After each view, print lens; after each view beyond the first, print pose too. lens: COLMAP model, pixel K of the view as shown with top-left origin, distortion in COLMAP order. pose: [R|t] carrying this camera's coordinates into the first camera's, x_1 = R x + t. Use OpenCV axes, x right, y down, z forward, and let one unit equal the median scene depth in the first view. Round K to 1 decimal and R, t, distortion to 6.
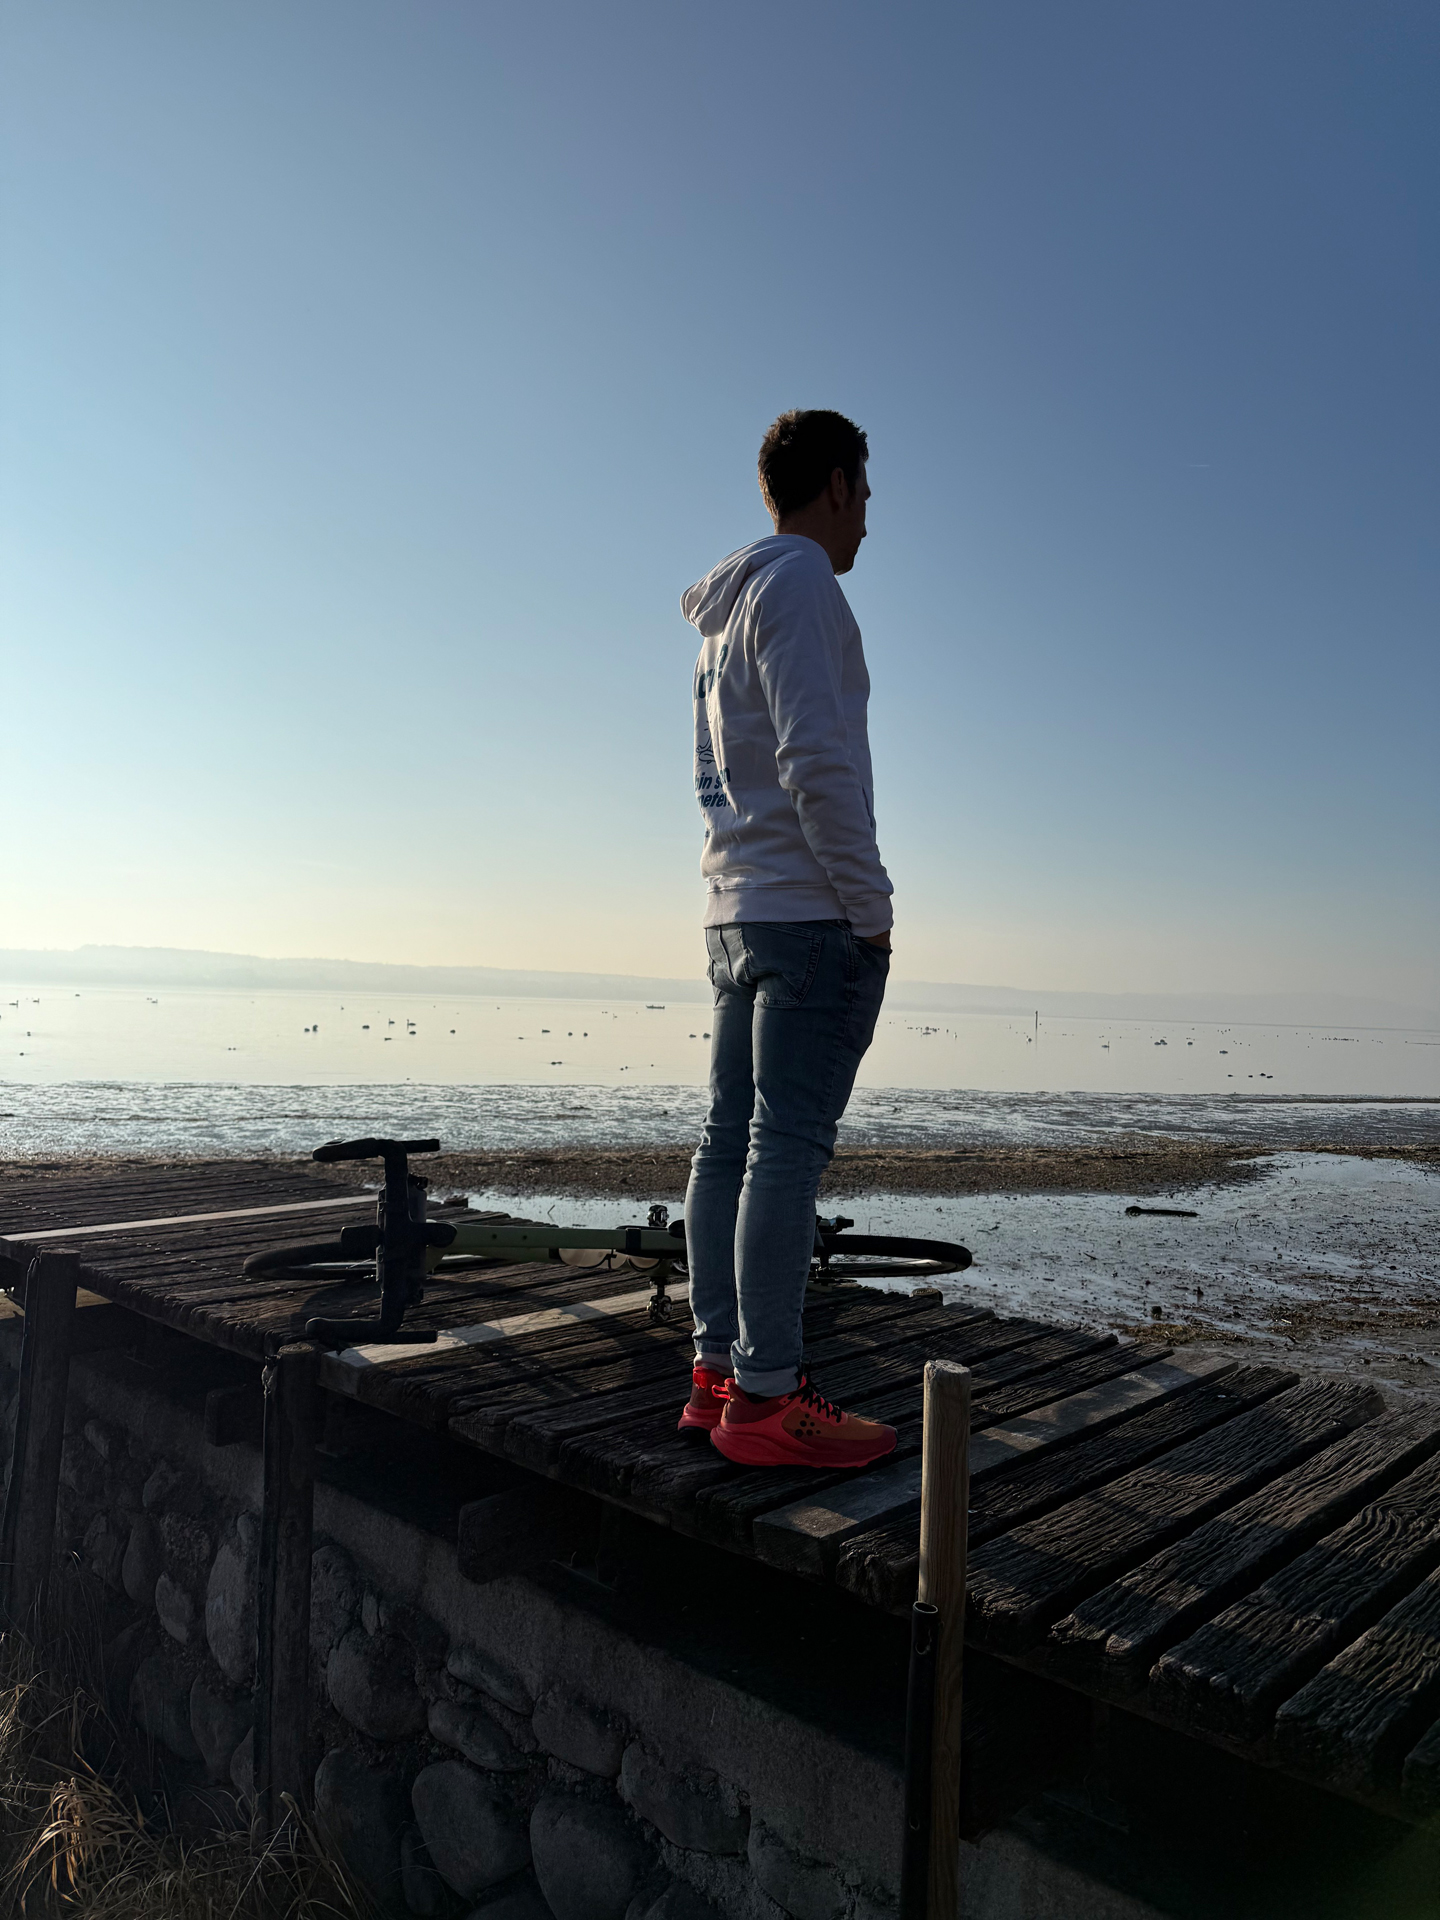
lens RADIAL K [[1370.8, 0, 731.6], [0, 1370.8, 945.7], [0, 0, 1]] dist [0.030395, -0.035255]
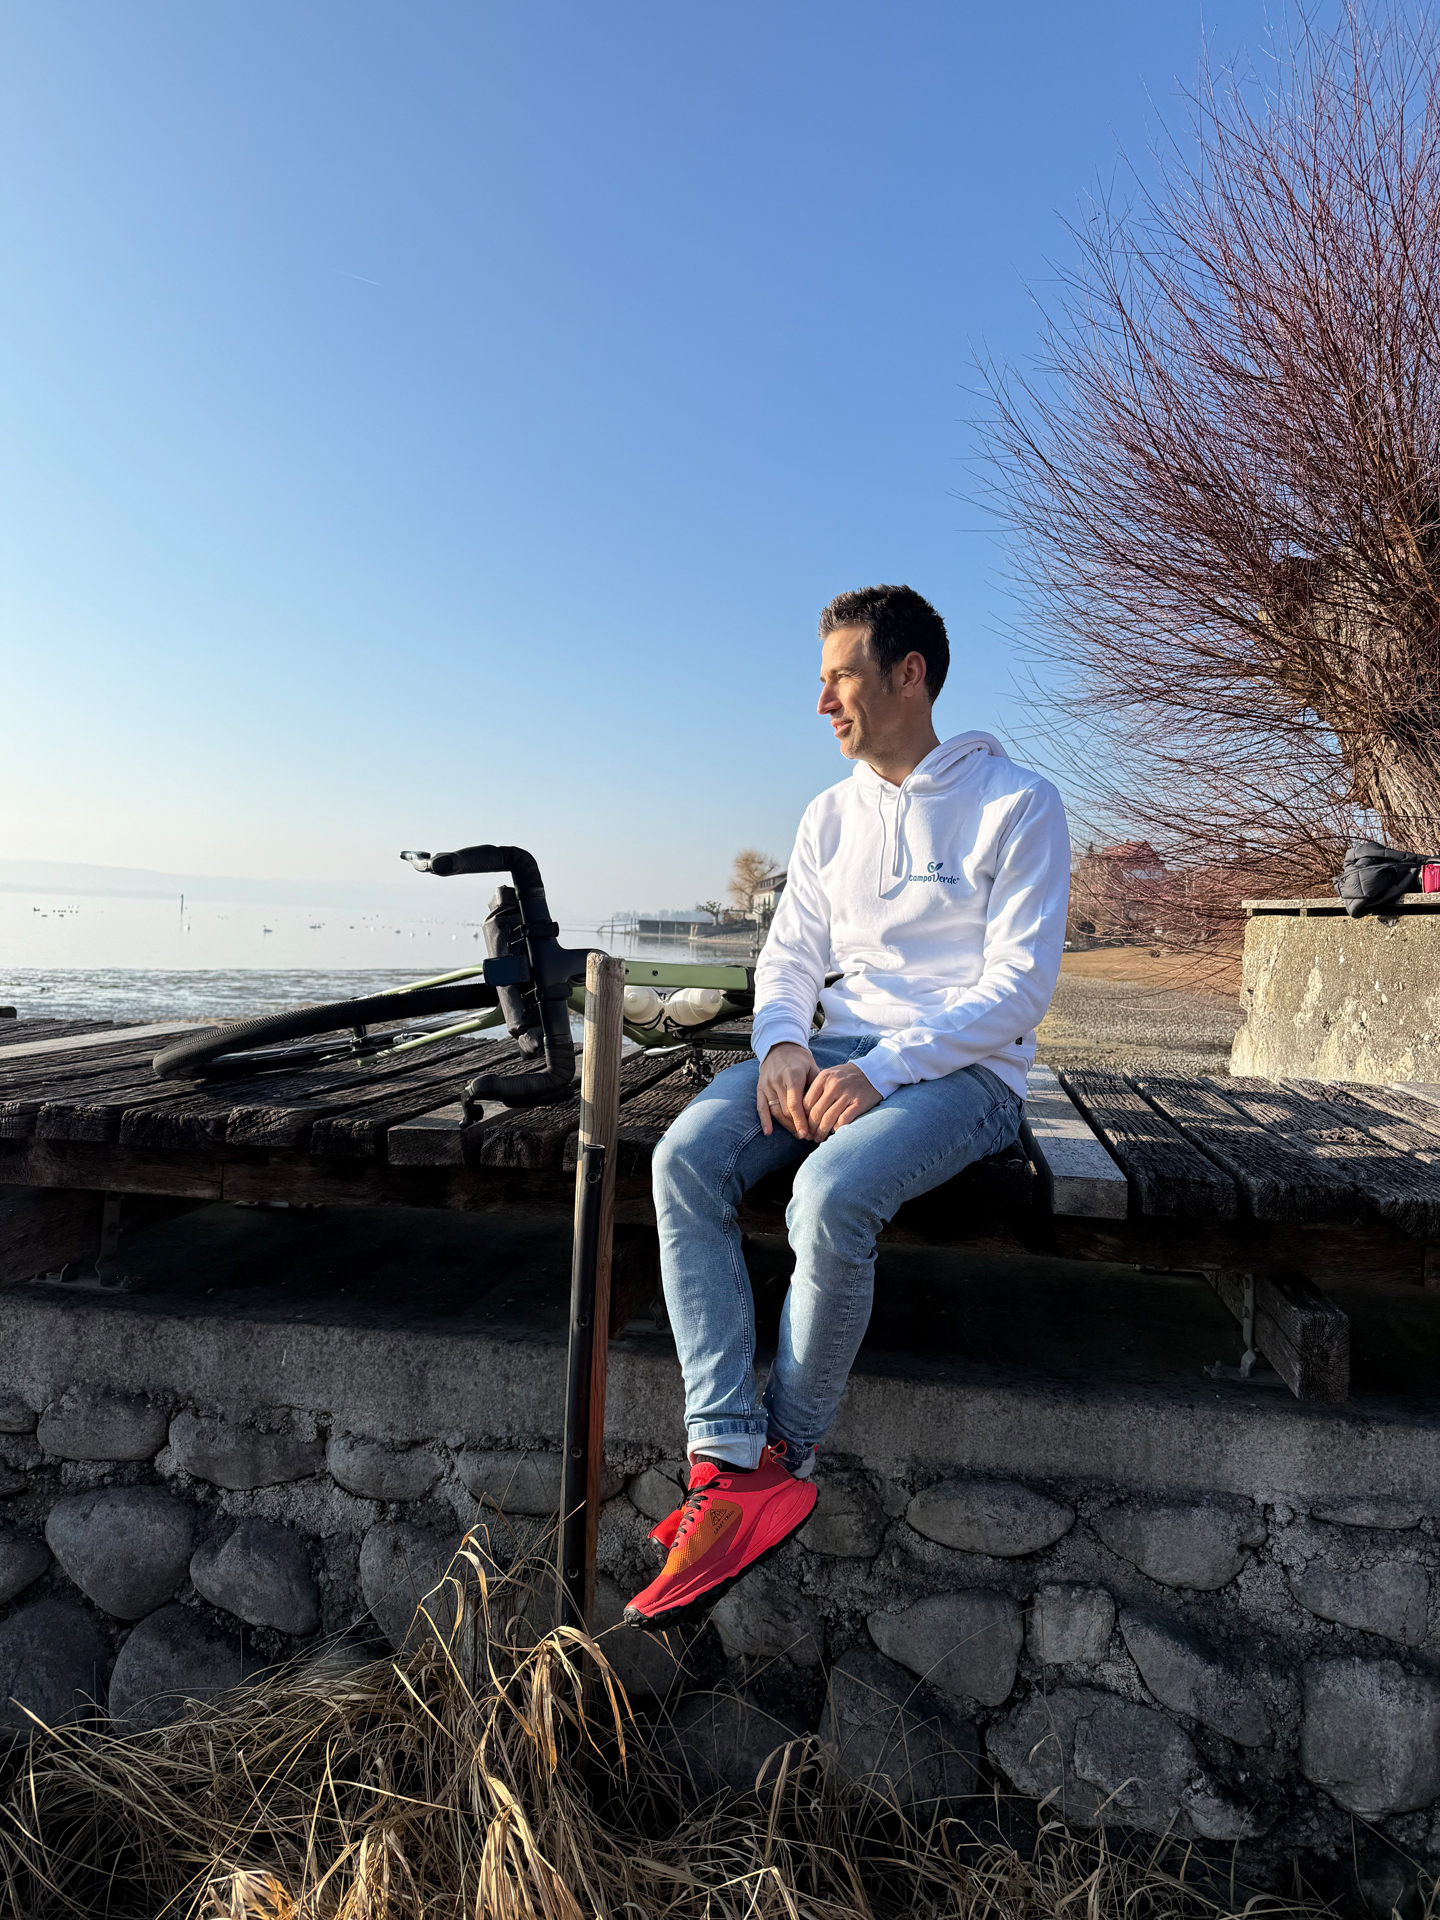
lens RADIAL K [[1370.8, 0, 731.5], [0, 1370.8, 943.2], [0, 0, 1]] dist [0.030395, -0.035255]
pose [[0.822319, -0.007016, 0.568984, -0.207393], [-0.037130, 0.997131, 0.065958, 0.106869], [-0.567815, -0.075365, 0.819699, -0.011098]]
